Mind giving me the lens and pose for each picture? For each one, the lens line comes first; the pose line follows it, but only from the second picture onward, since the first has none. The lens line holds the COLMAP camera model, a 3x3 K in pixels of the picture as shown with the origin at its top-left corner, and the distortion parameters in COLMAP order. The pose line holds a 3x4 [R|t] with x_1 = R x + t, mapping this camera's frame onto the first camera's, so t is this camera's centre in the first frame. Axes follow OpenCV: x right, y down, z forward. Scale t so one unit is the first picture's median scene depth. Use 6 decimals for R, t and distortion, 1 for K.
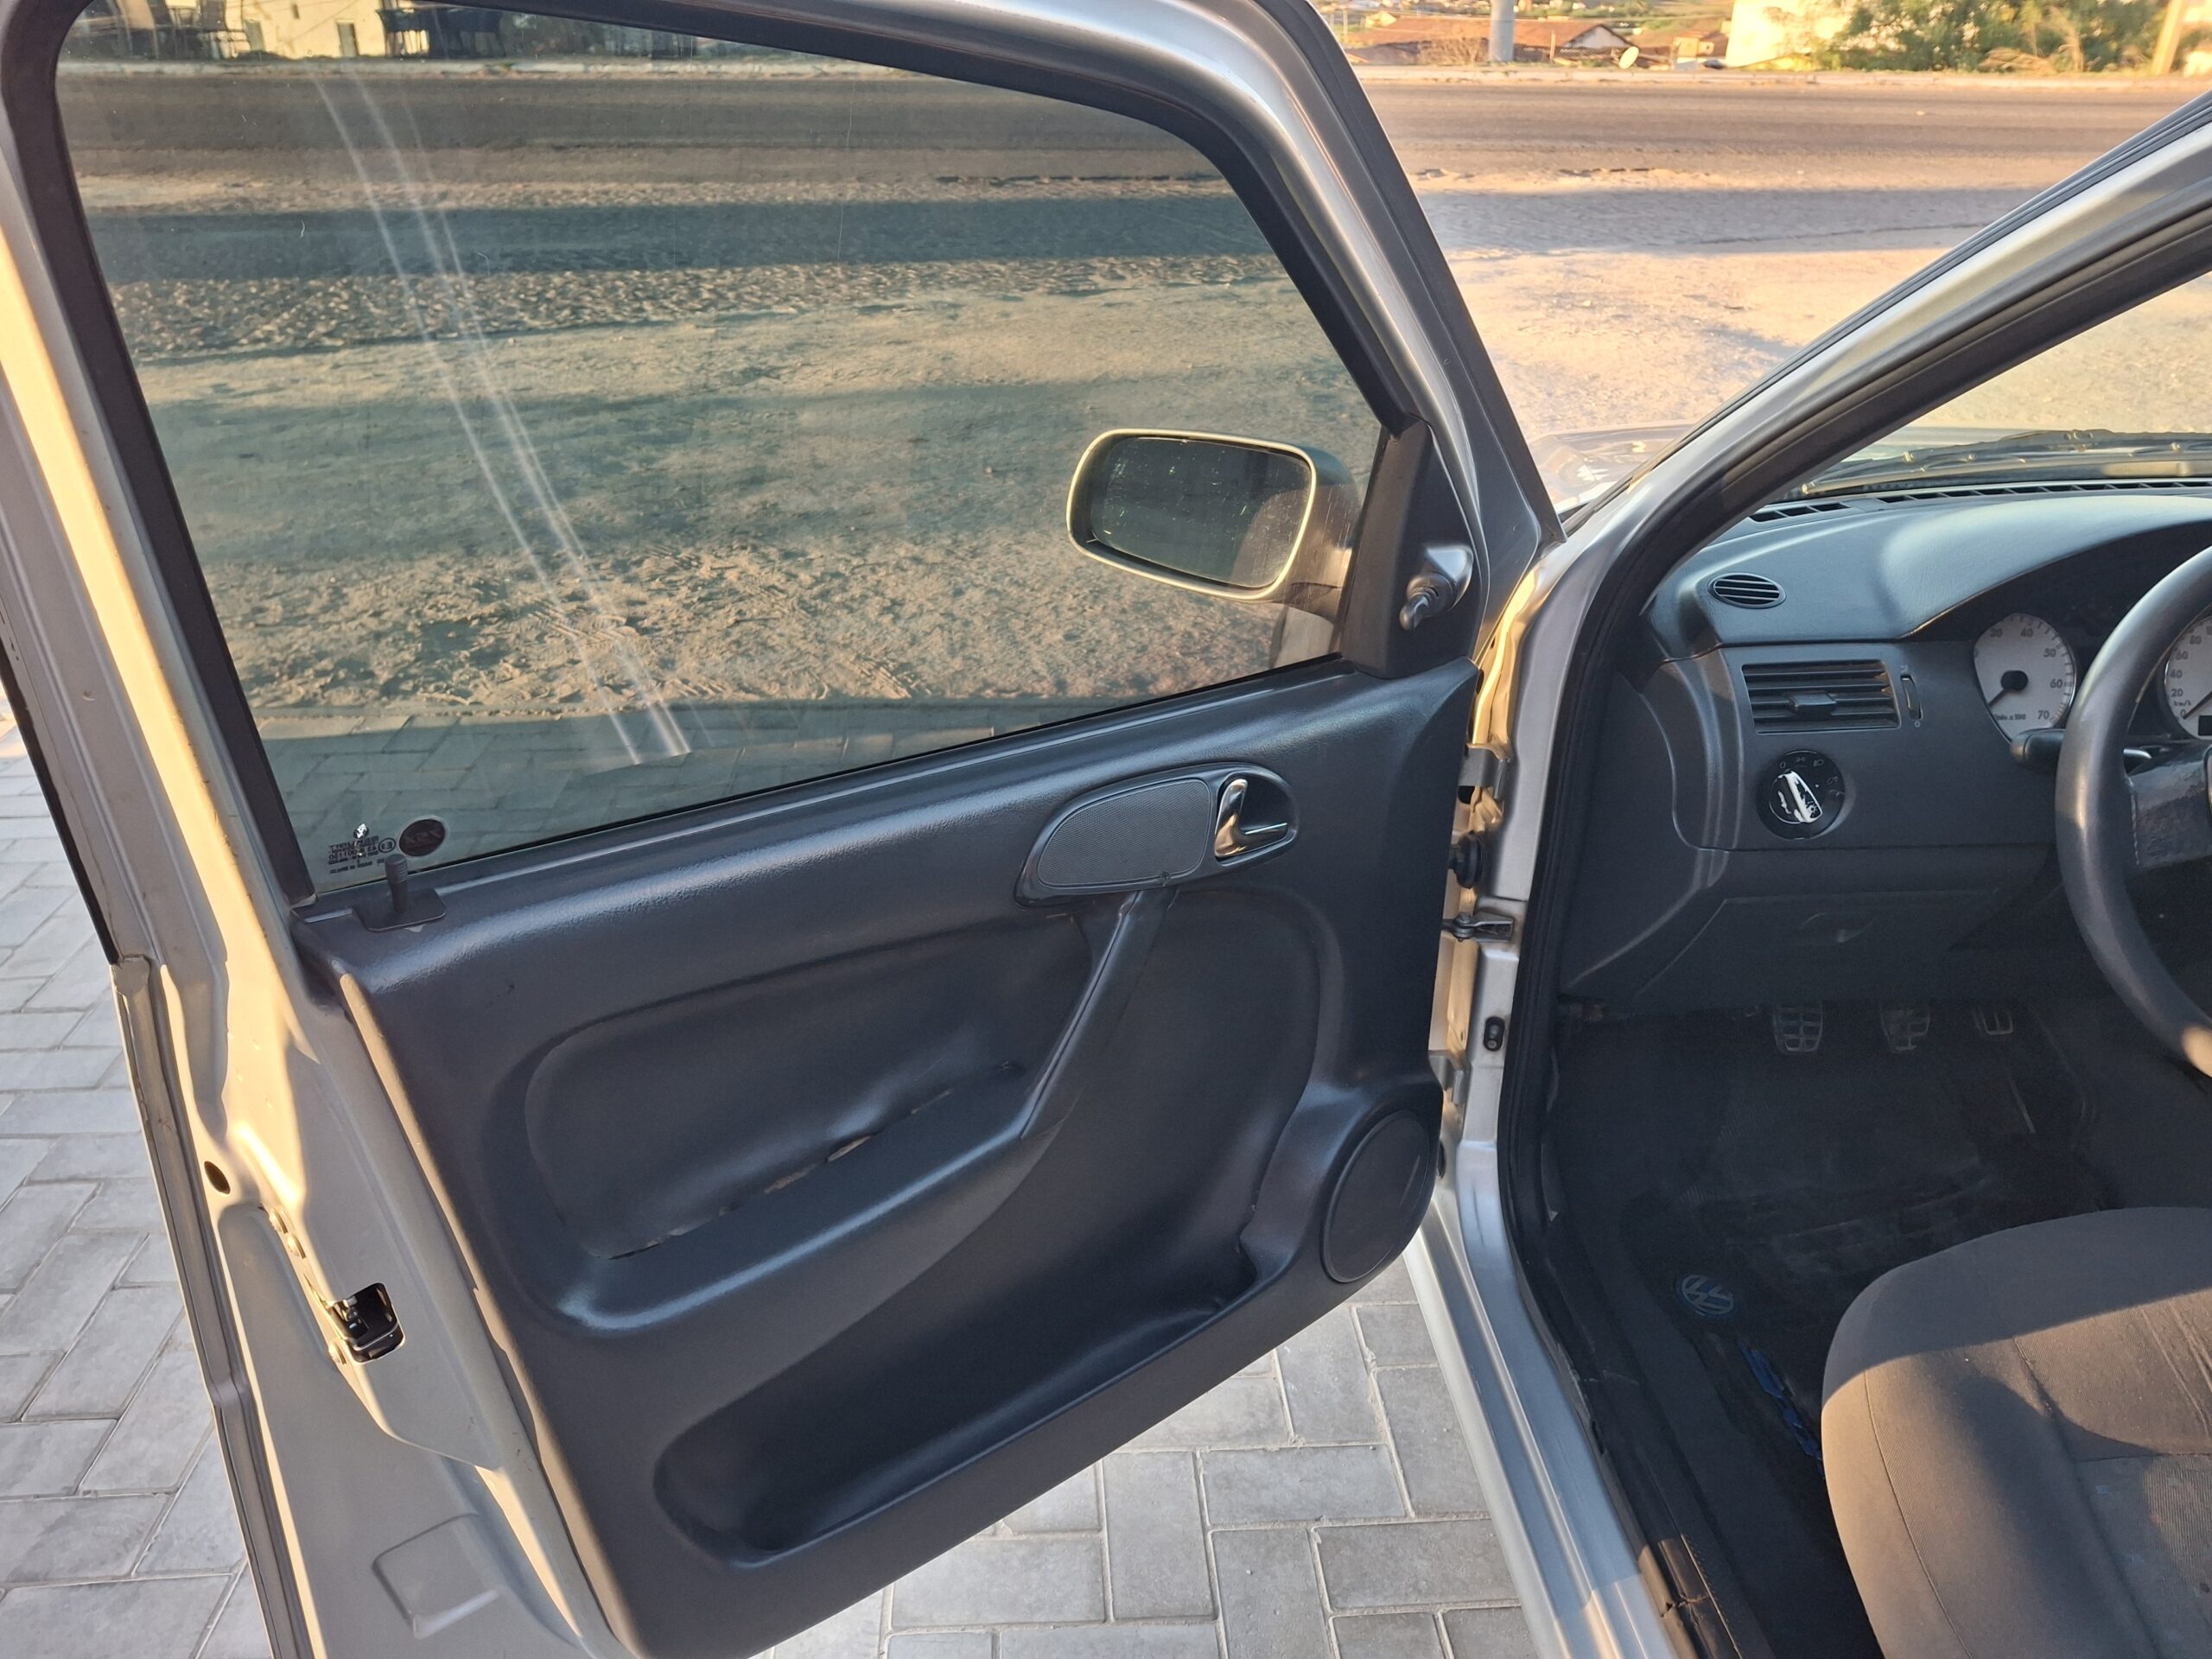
lens RADIAL K [[1693.8, 0, 1106.0], [0, 1693.8, 829.5], [0, 0, 1]] dist [-0.003306, -0.018375]
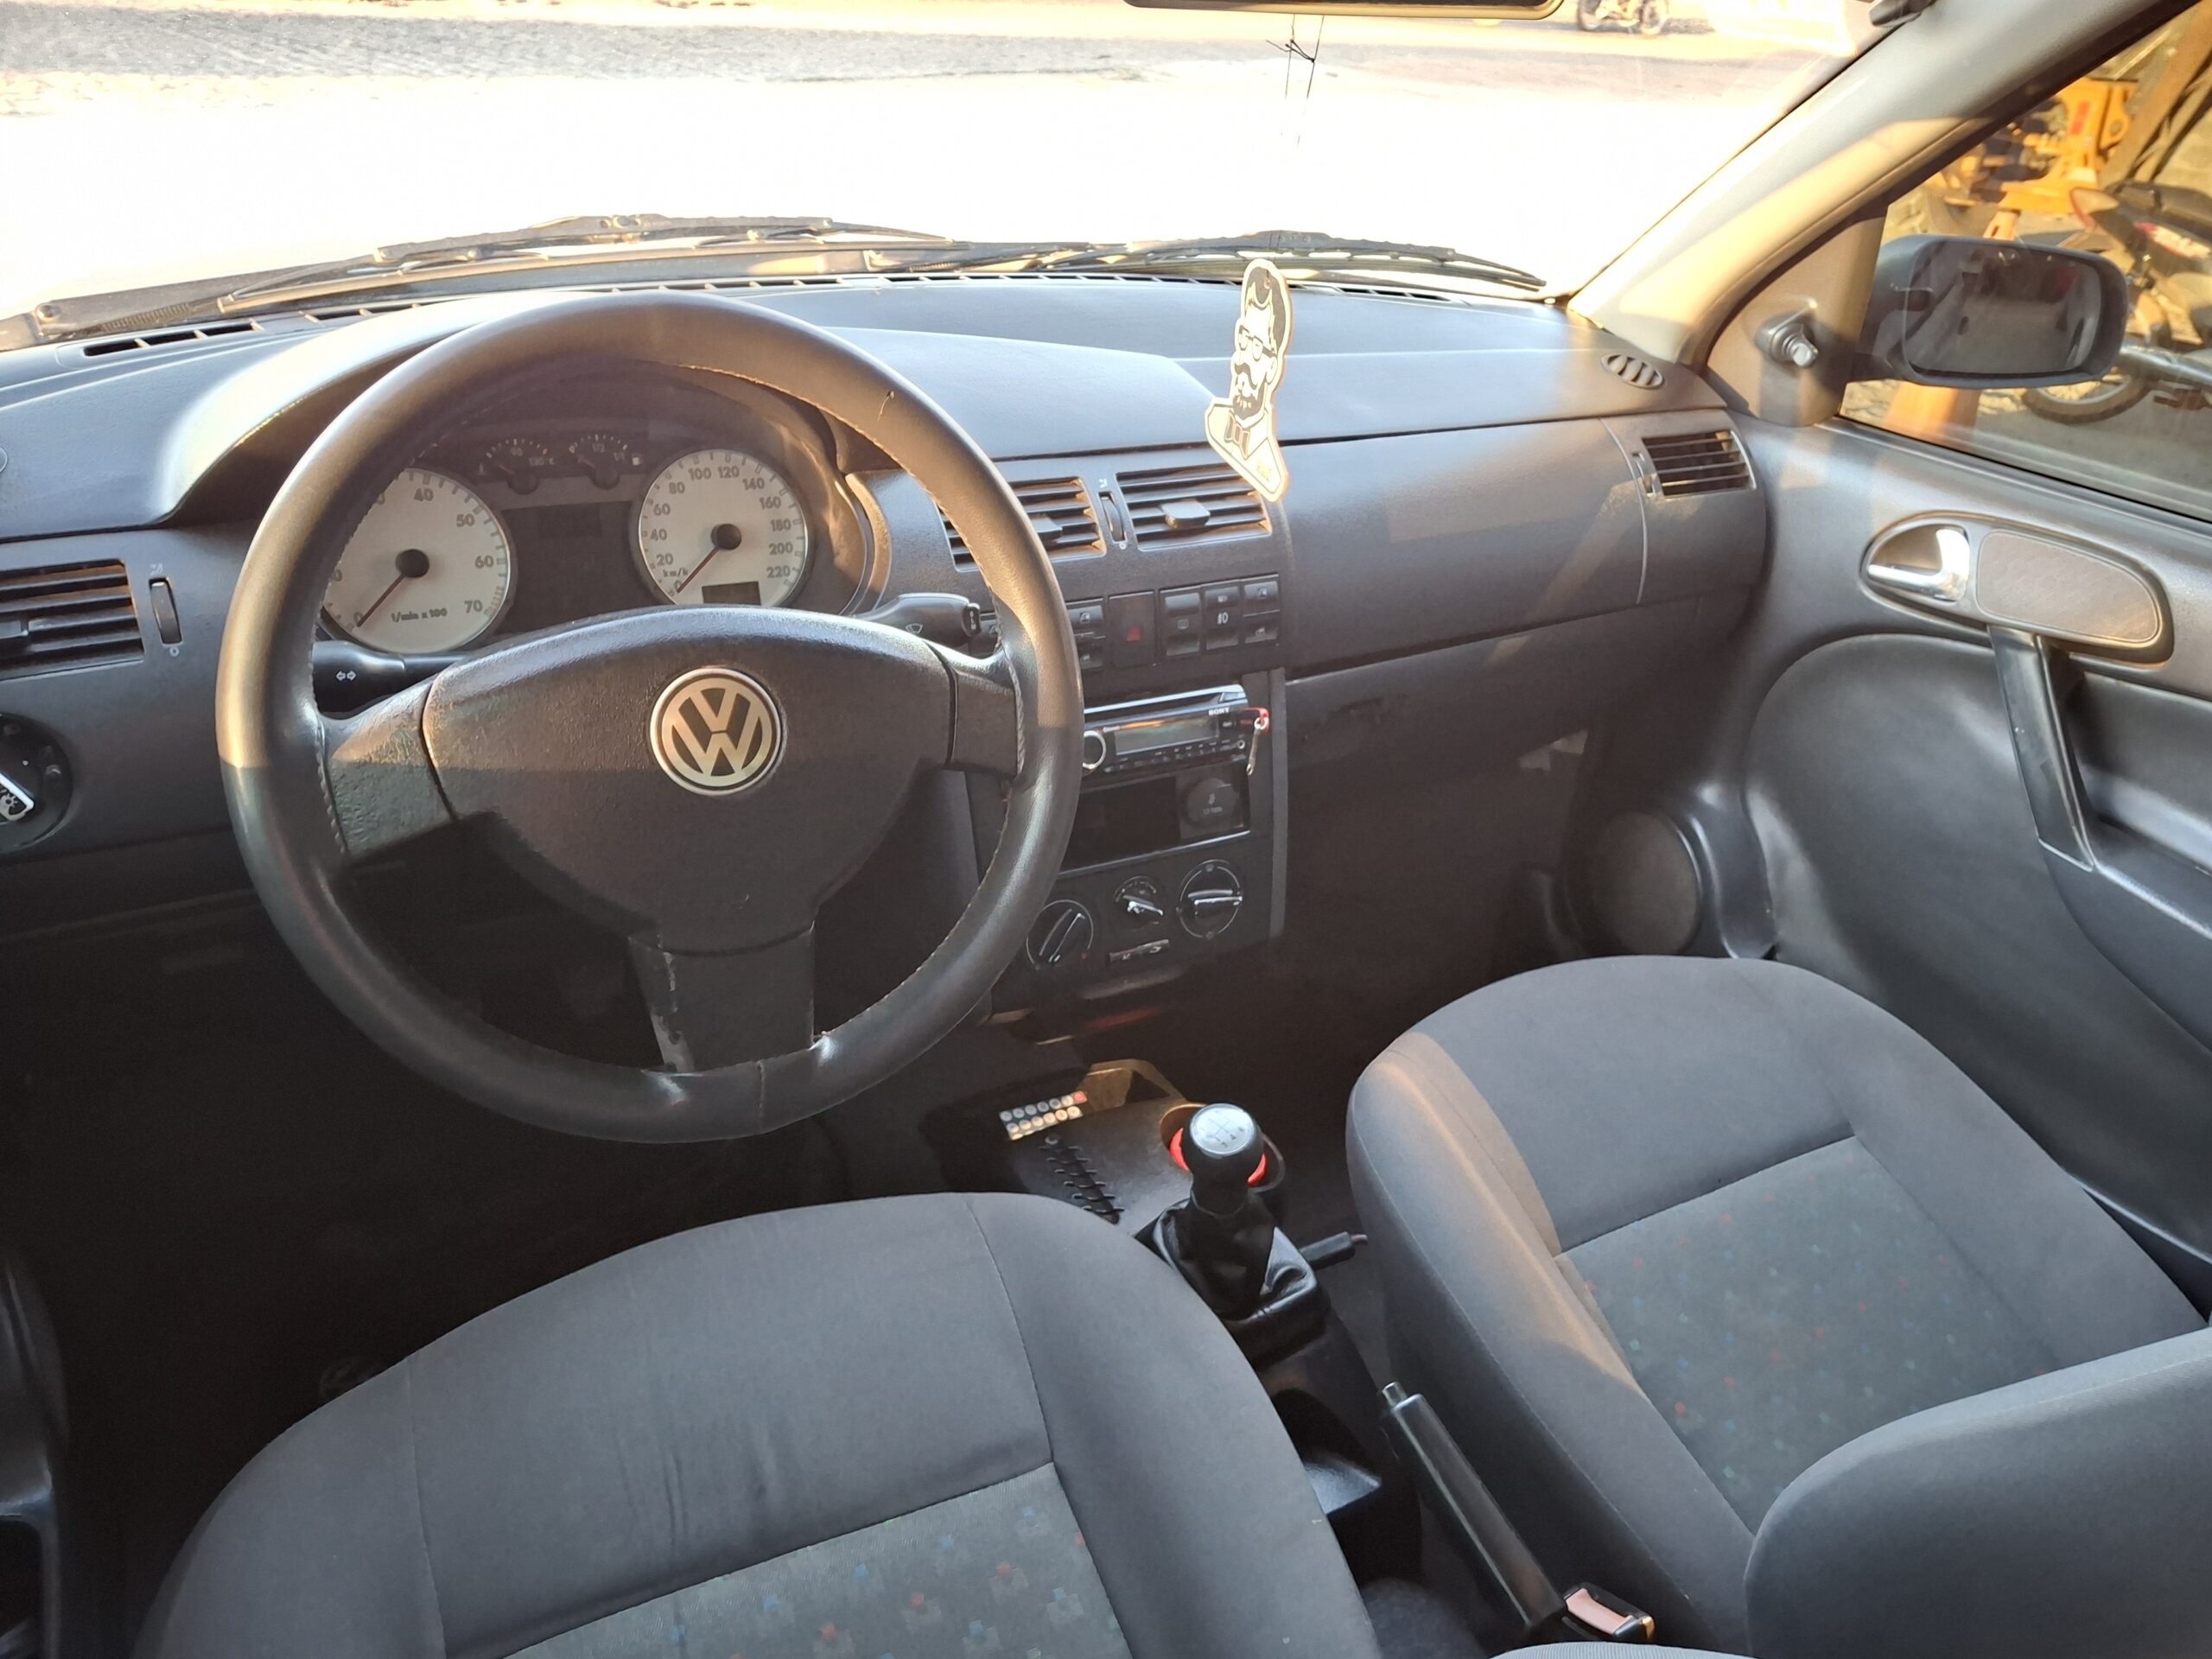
lens RADIAL K [[1632.0, 0, 1100.9], [0, 1632.0, 848.5], [0, 0, 1]] dist [0.091049, -0.208853]
pose [[0.900812, -0.158111, 0.404398, 0.152492], [0.117997, 0.985436, 0.122442, -0.006389], [-0.417868, -0.062579, 0.906350, 0.074261]]
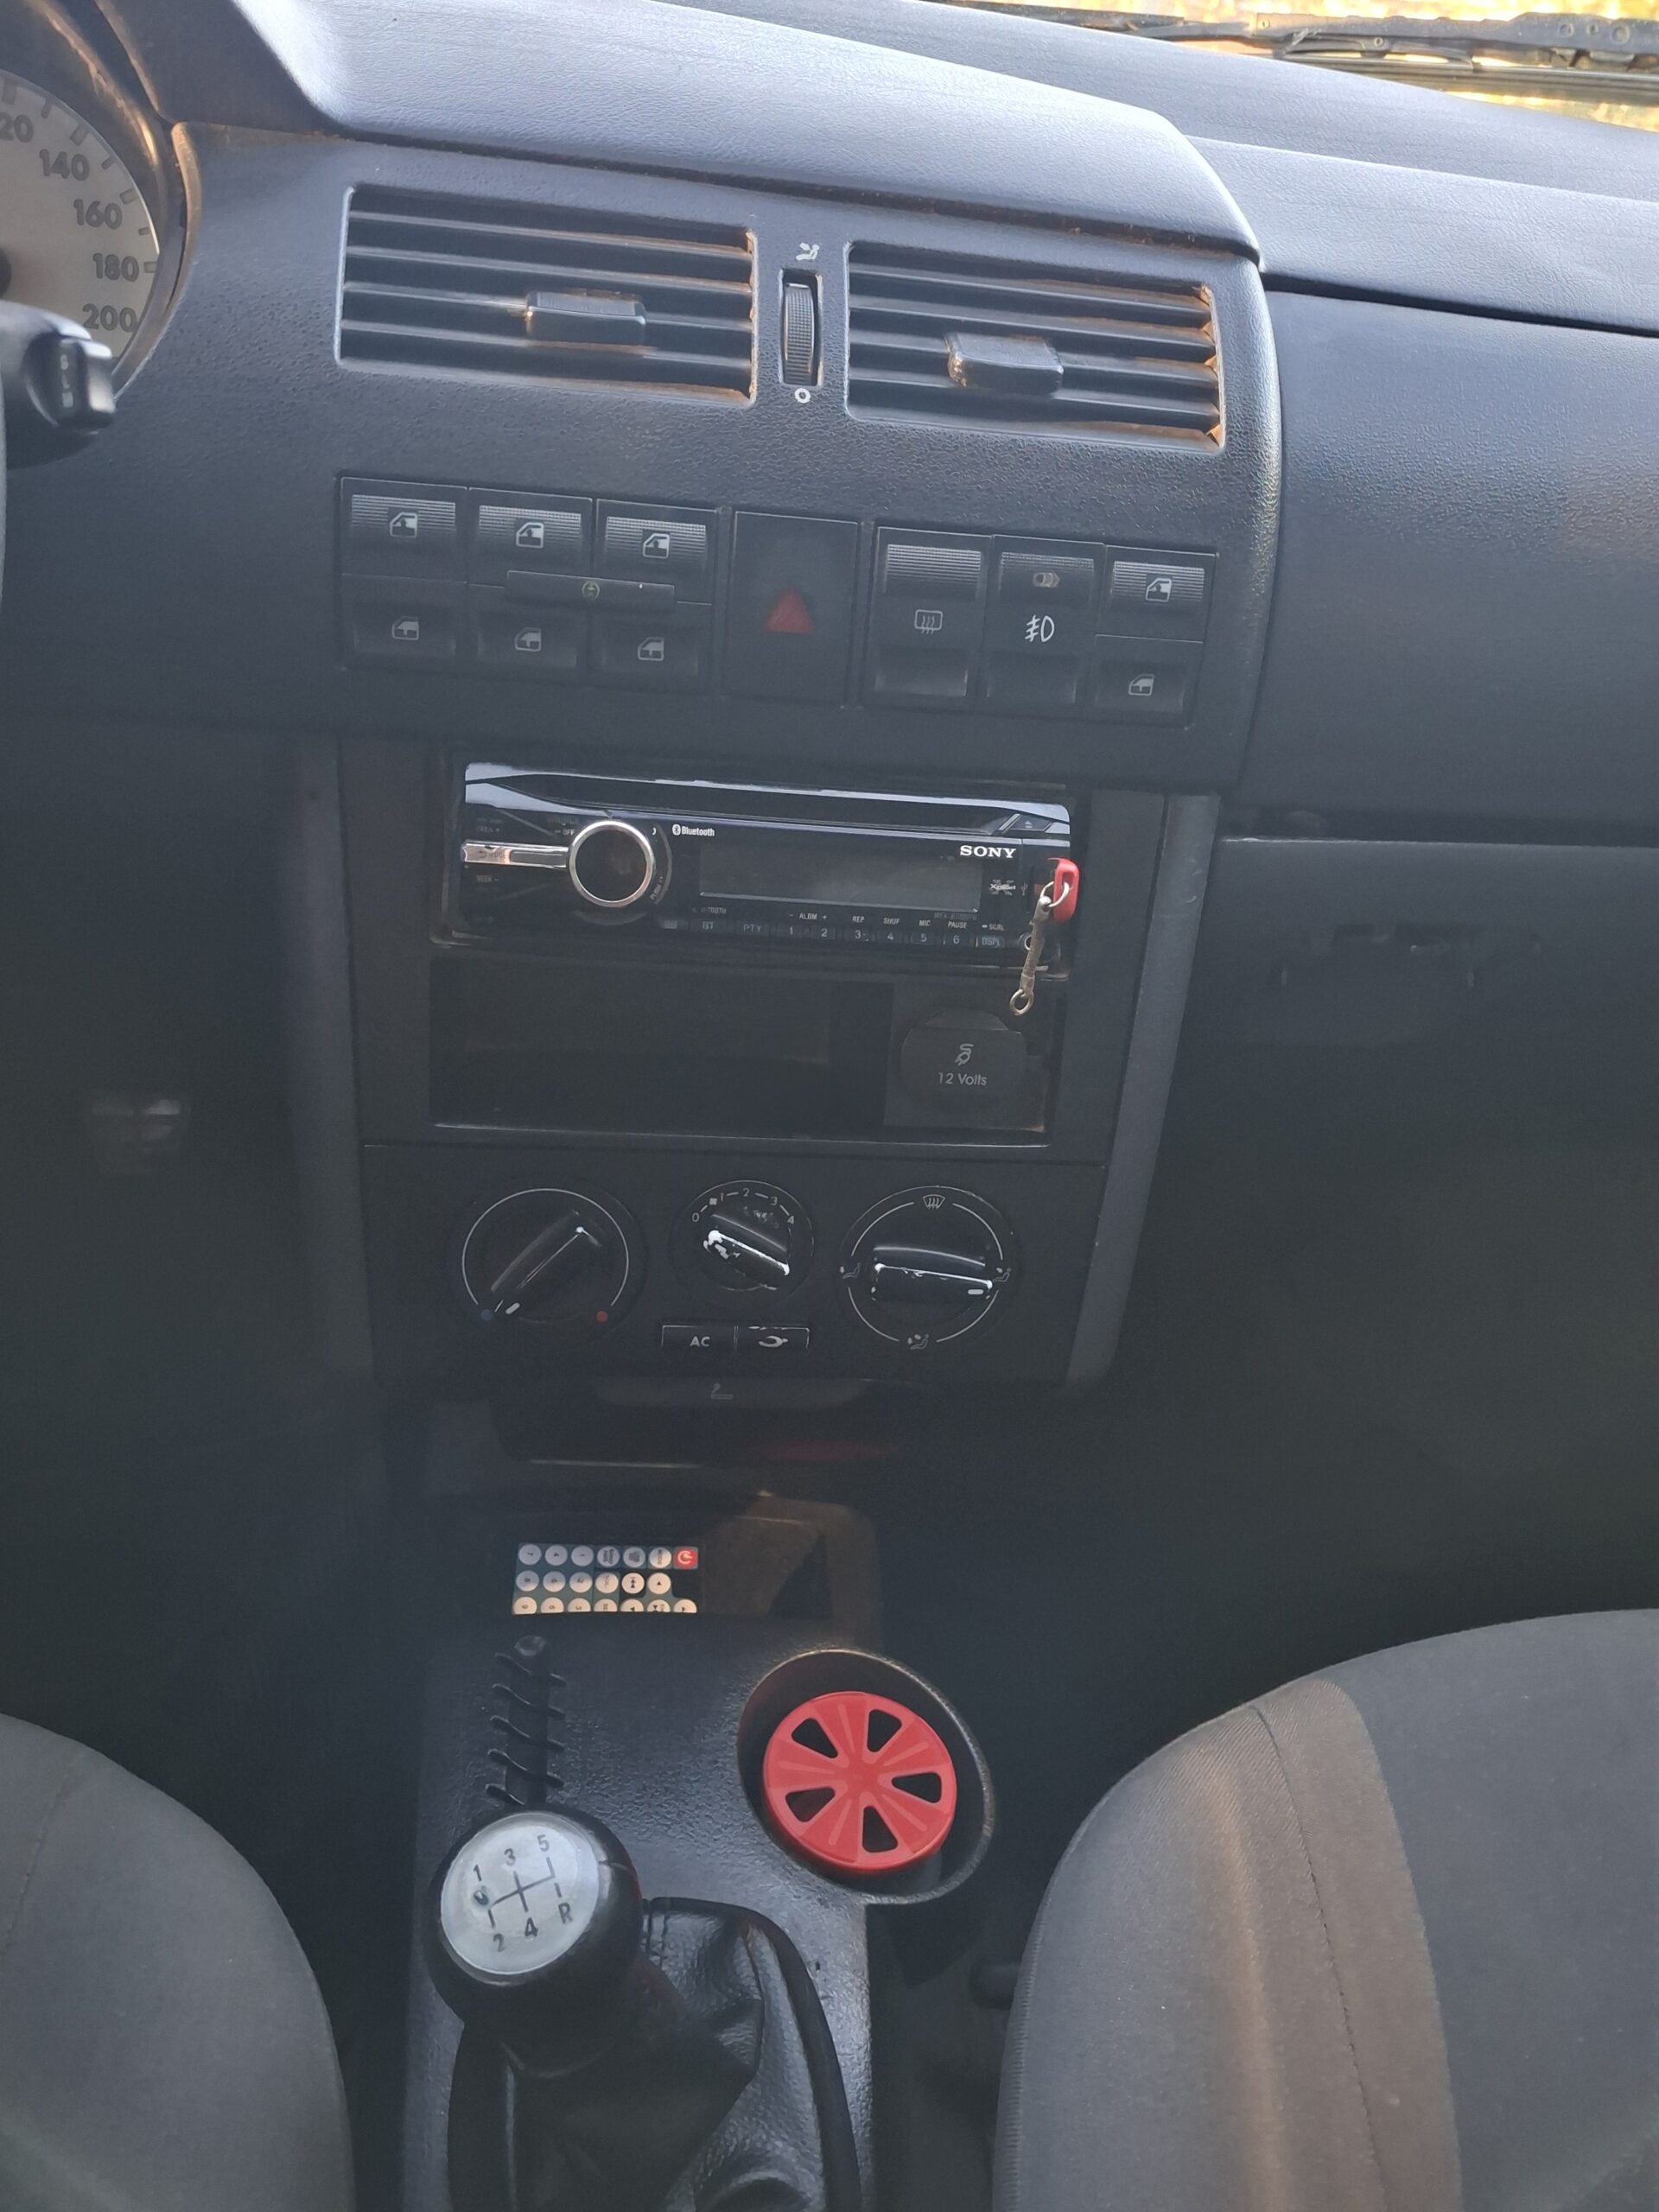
lens RADIAL K [[1688.0, 0, 839.0], [0, 1688.0, 1165.4], [0, 0, 1]] dist [0.110335, -0.300592]
pose [[0.994337, 0.062861, 0.085683, 0.256719], [-0.076787, 0.982383, 0.170374, 0.007766], [-0.073464, -0.175989, 0.981647, 0.184374]]
